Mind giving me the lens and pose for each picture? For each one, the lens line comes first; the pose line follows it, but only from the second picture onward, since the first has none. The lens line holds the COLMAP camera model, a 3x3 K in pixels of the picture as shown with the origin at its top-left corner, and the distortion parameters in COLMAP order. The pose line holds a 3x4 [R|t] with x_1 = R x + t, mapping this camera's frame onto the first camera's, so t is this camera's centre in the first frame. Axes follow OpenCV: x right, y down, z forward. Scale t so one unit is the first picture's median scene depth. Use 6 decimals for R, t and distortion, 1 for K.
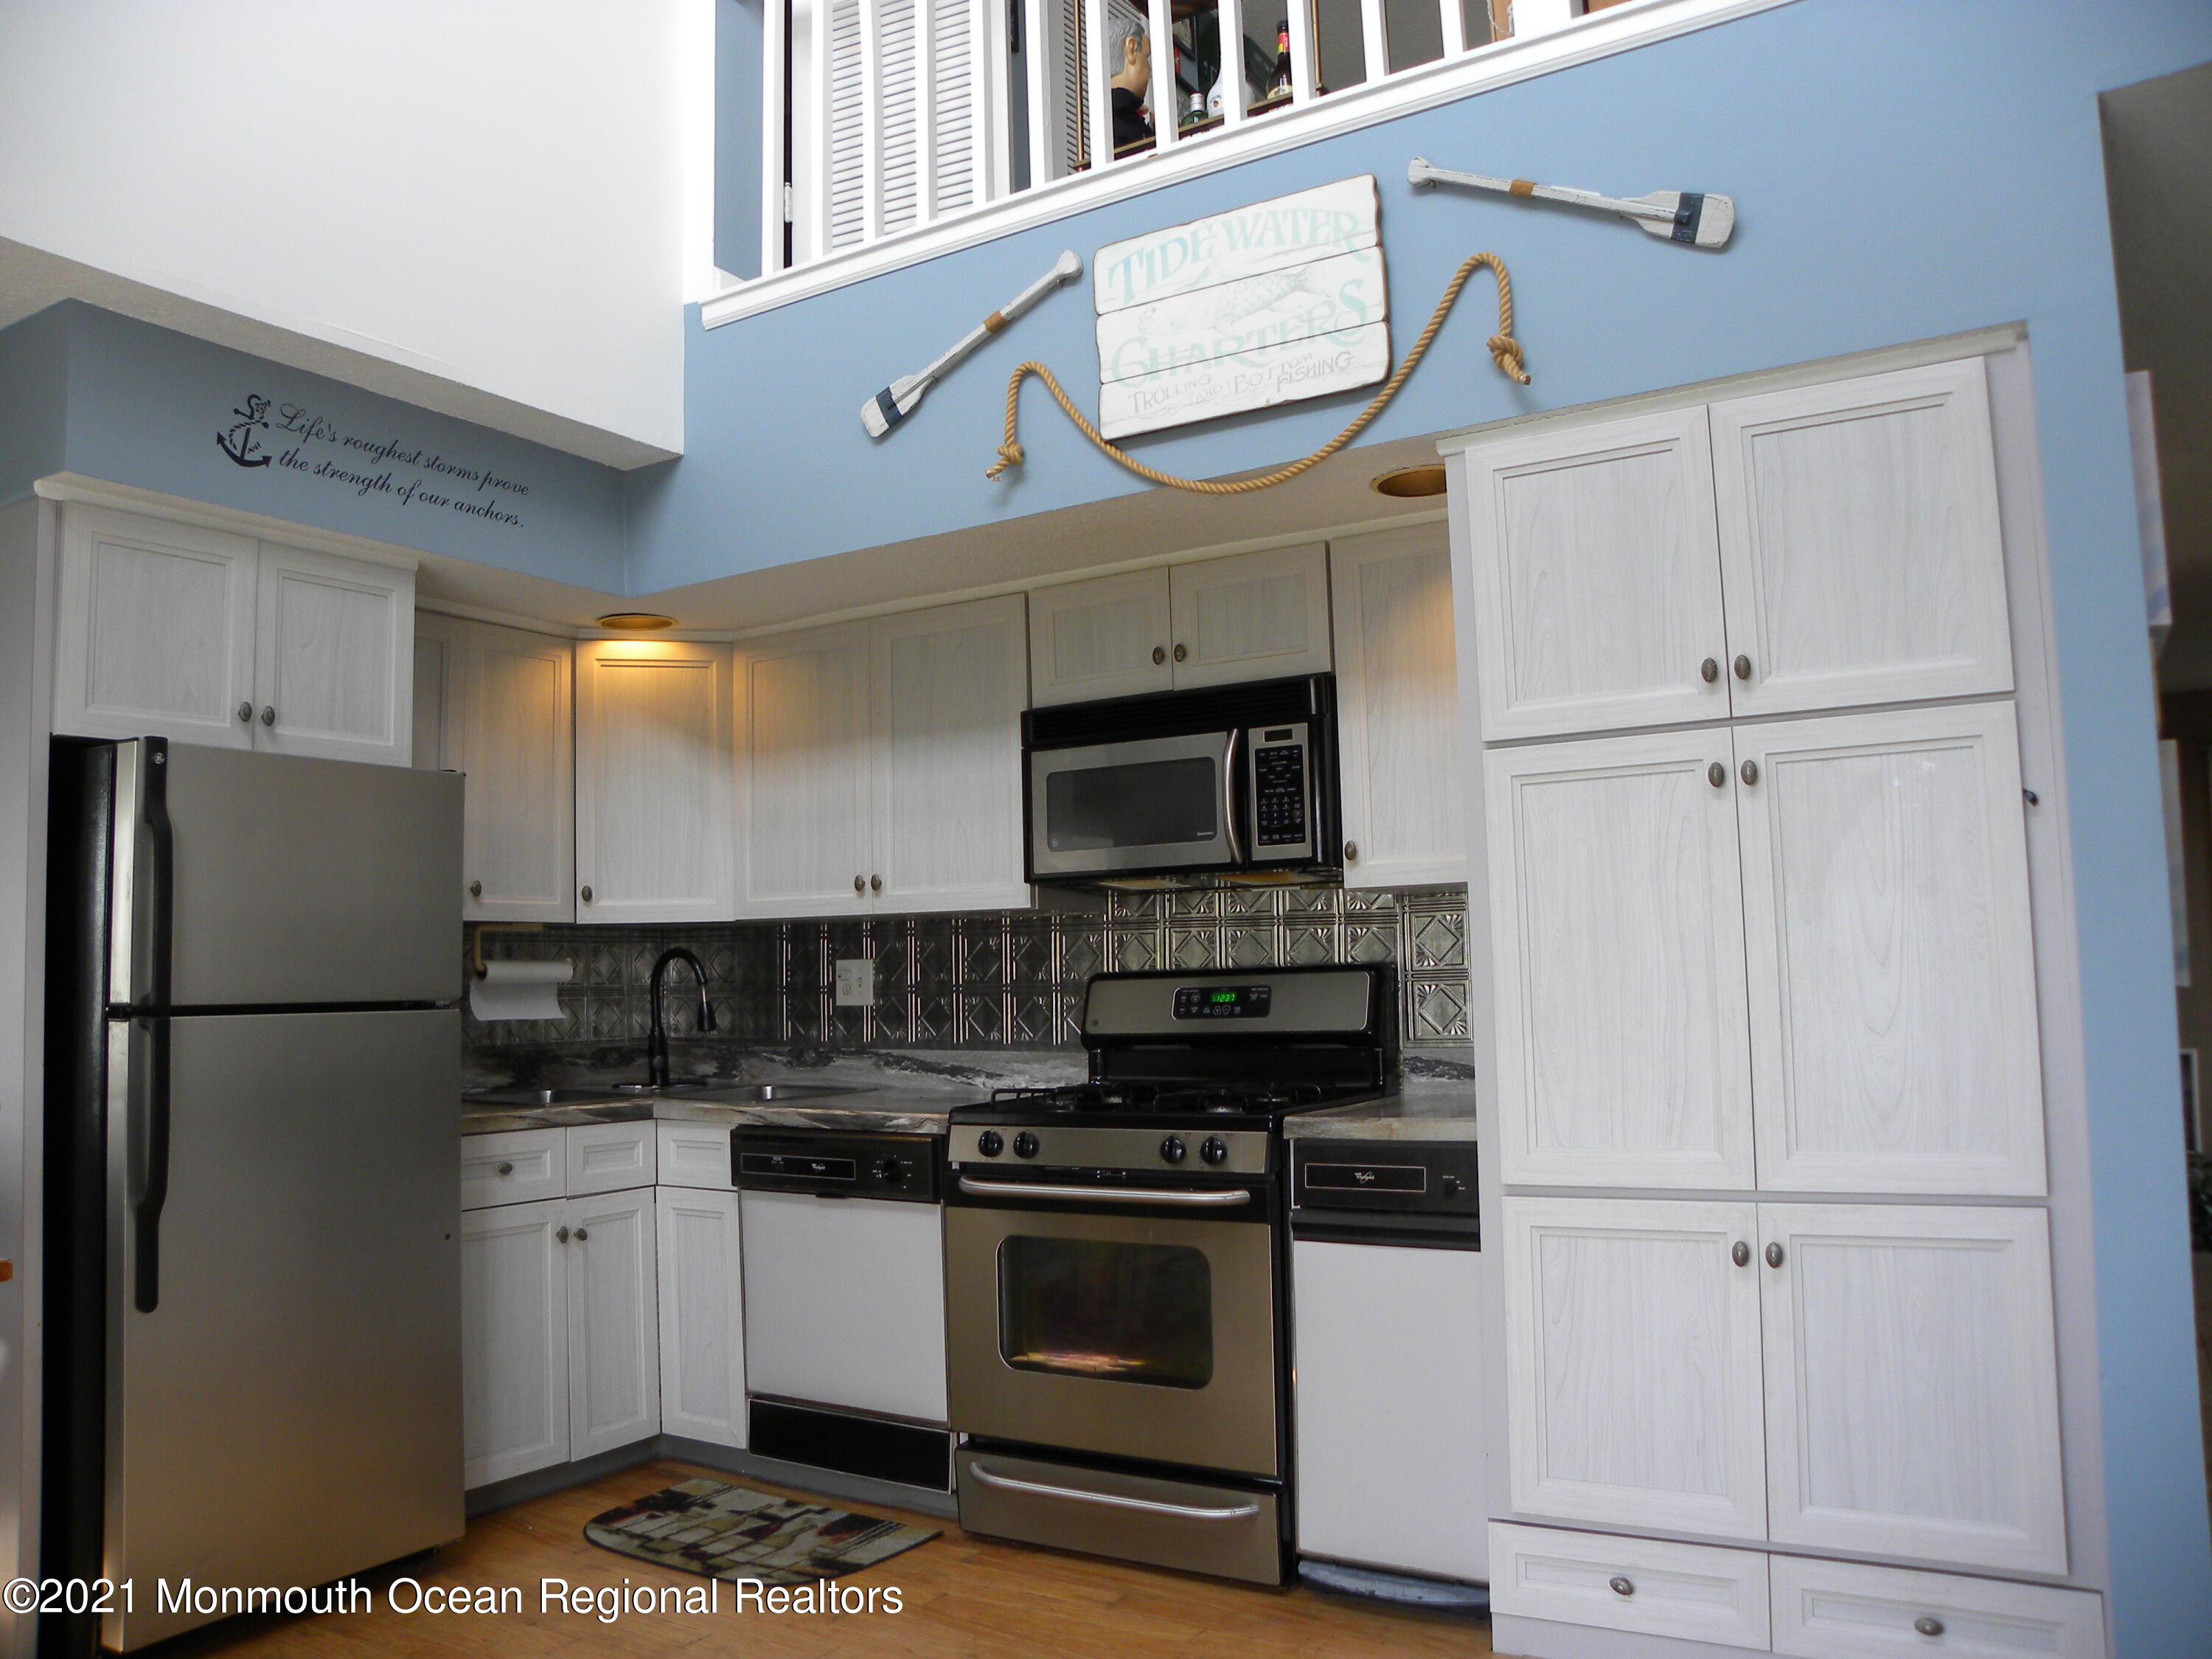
lens RADIAL K [[1676.7, 0, 1107.2], [0, 1676.7, 834.2], [0, 0, 1]] dist [-0.150883, 0.097613]
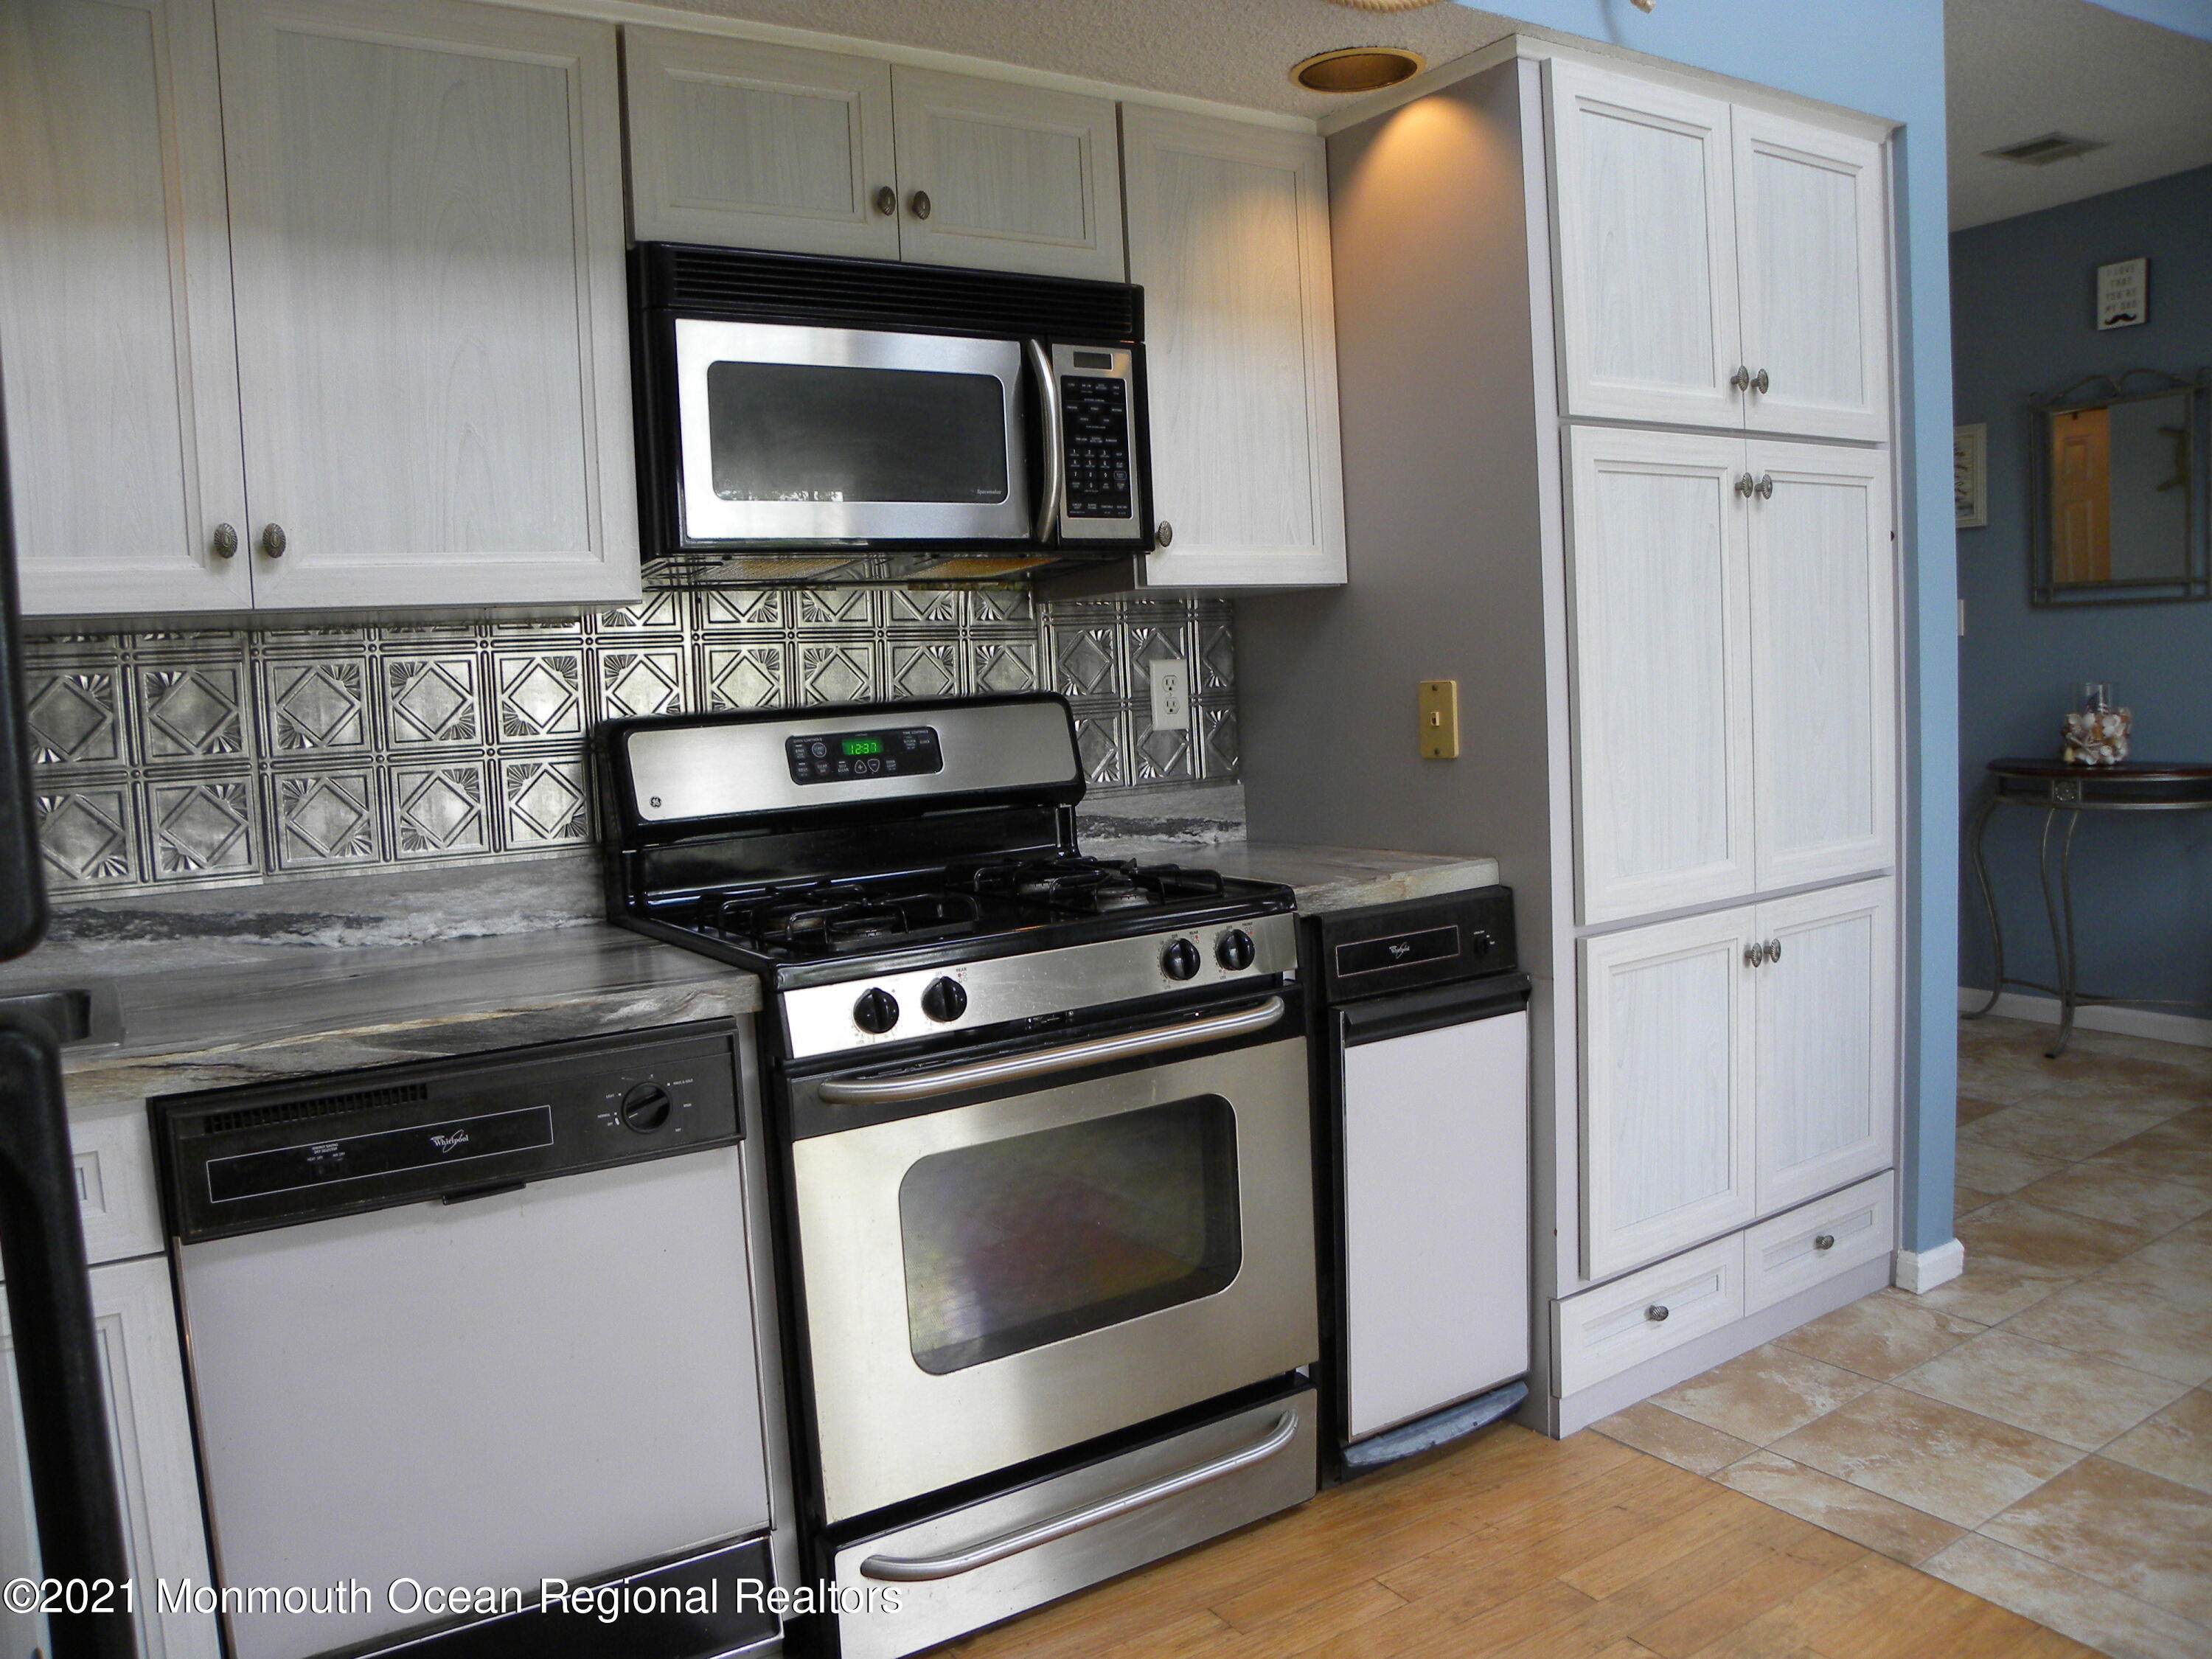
lens RADIAL K [[1676.7, 0, 1107.8], [0, 1676.7, 841.2], [0, 0, 1]] dist [-0.150883, 0.097613]
pose [[0.432295, -0.082757, 0.897927, -0.498902], [-0.037605, 0.993259, 0.109648, 0.059869], [-0.900948, -0.081167, 0.426269, 0.644450]]
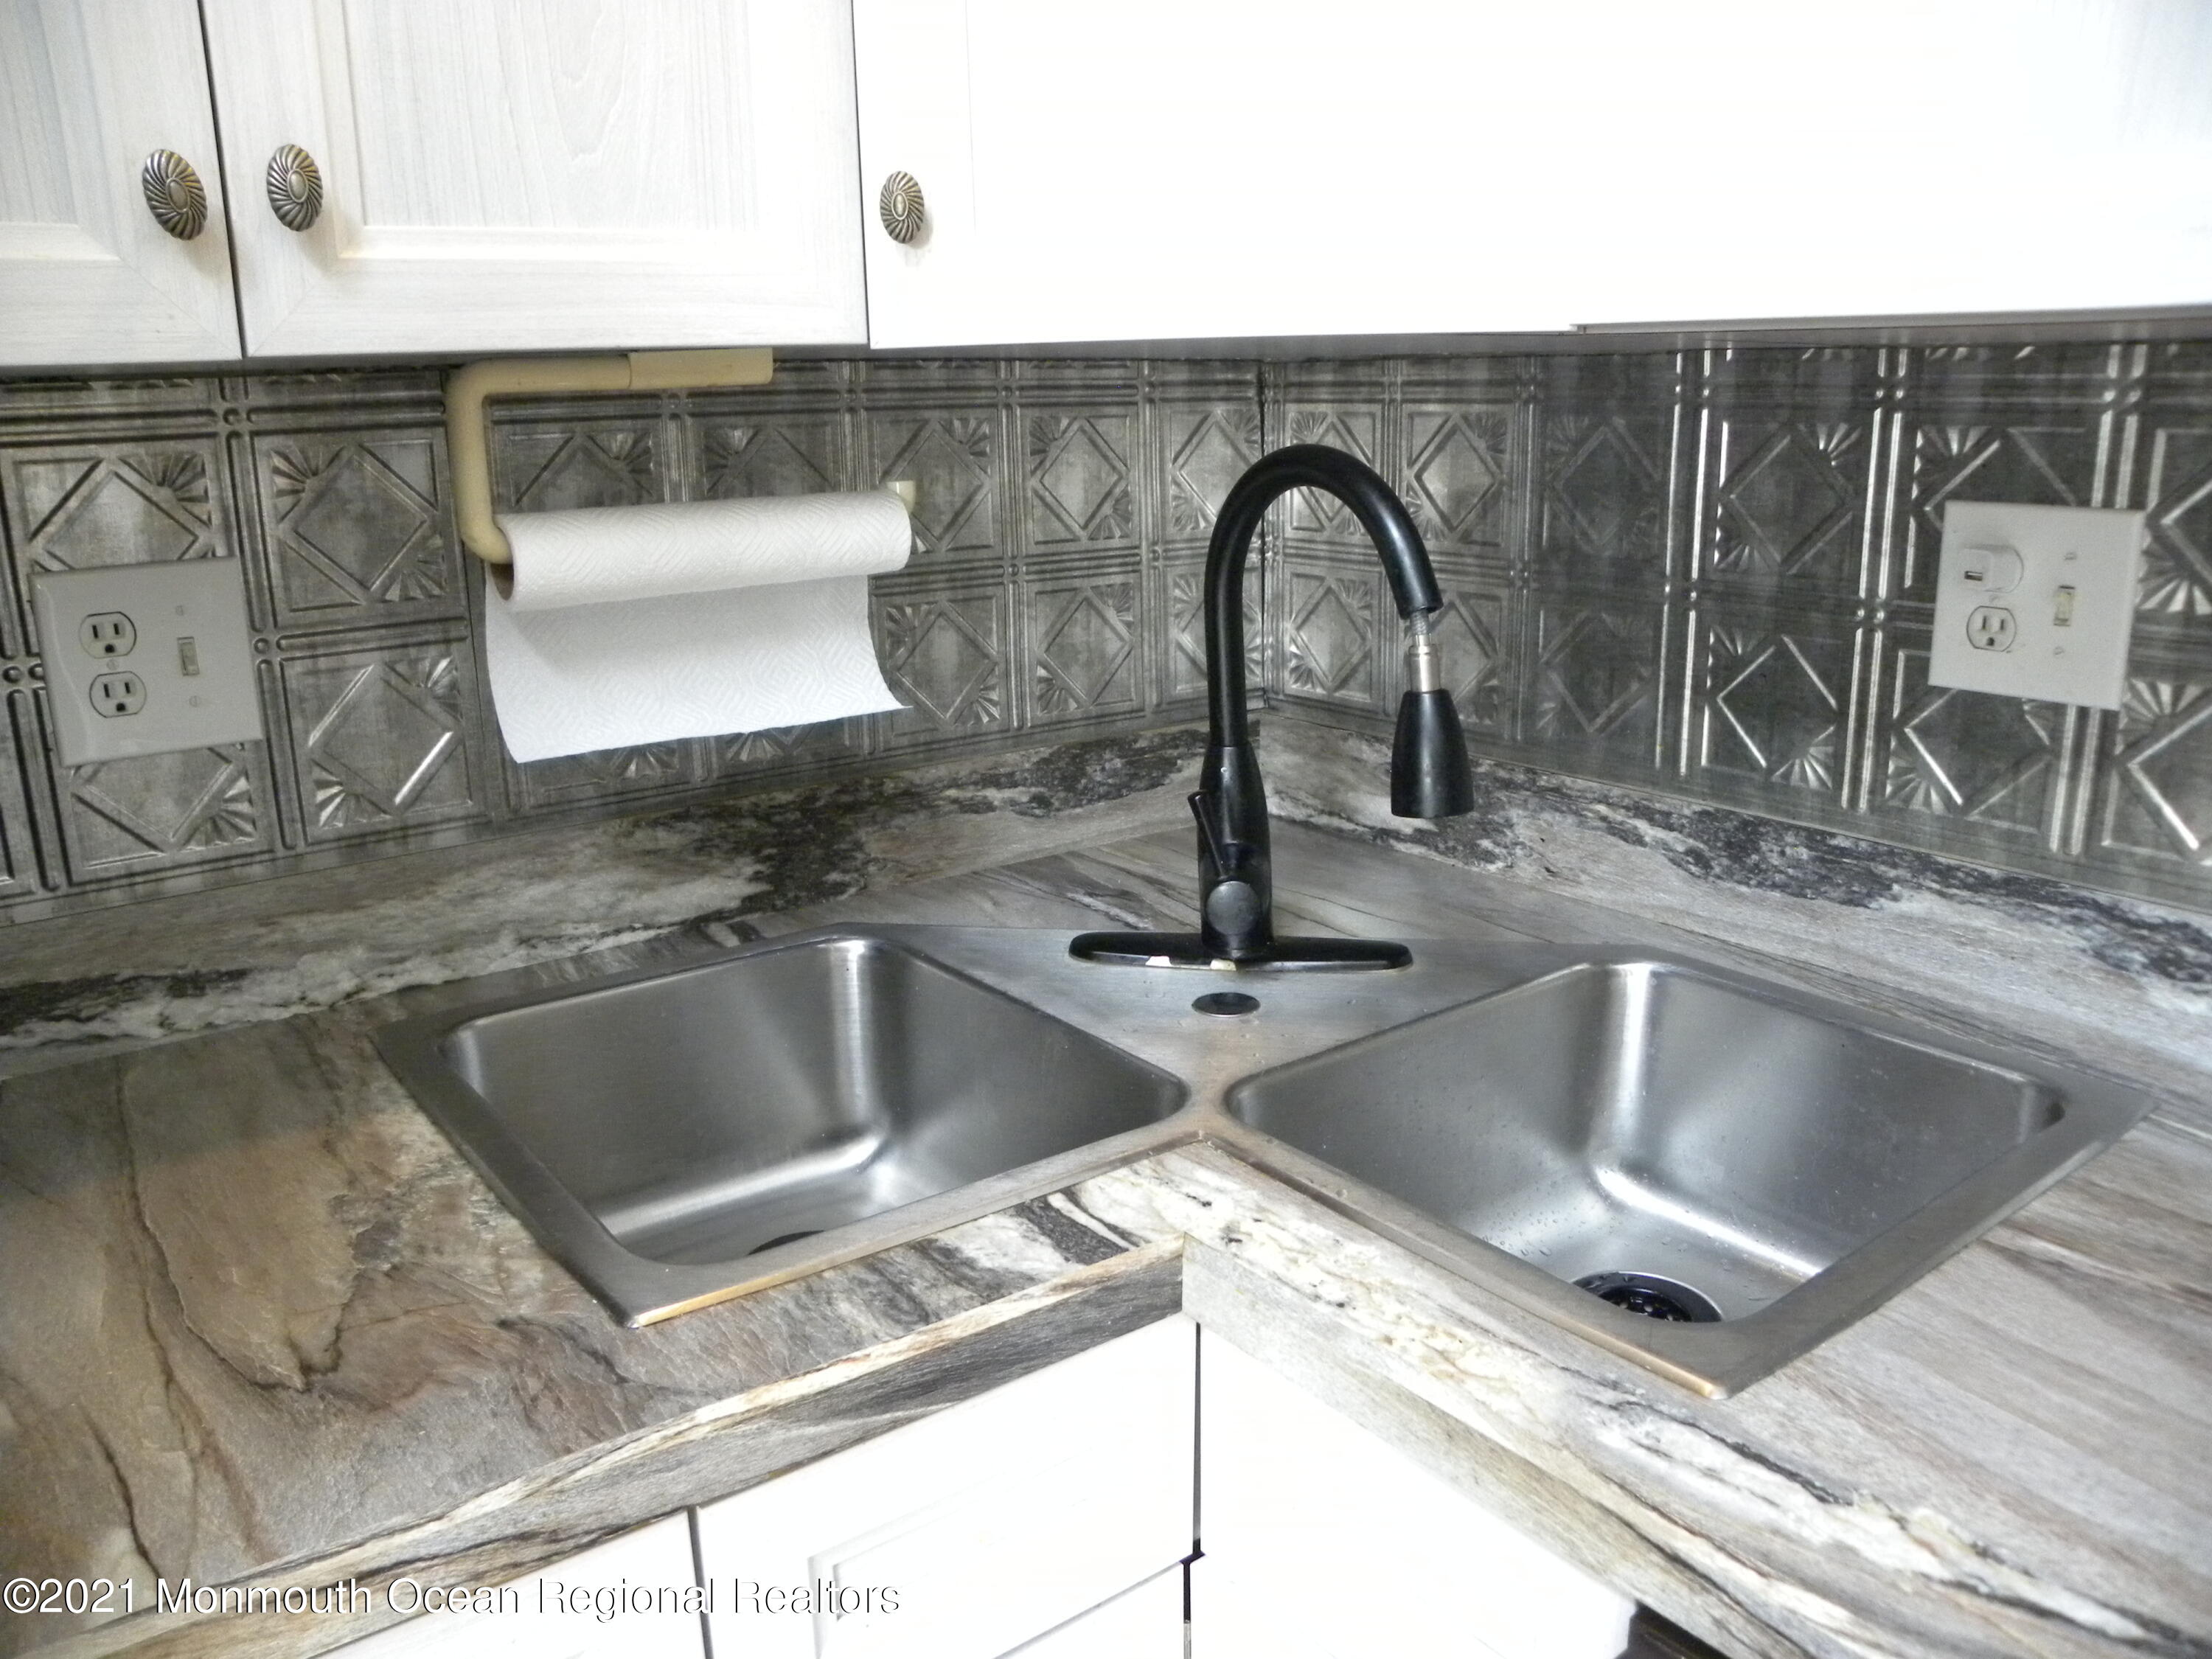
lens RADIAL K [[1661.7, 0, 1113.9], [0, 1661.7, 833.2], [0, 0, 1]] dist [-0.102670, 0.002560]
pose [[0.934554, 0.097264, -0.342270, -0.234677], [0.025133, 0.941468, 0.336163, 0.047668], [0.354933, -0.322765, 0.877409, 0.901267]]
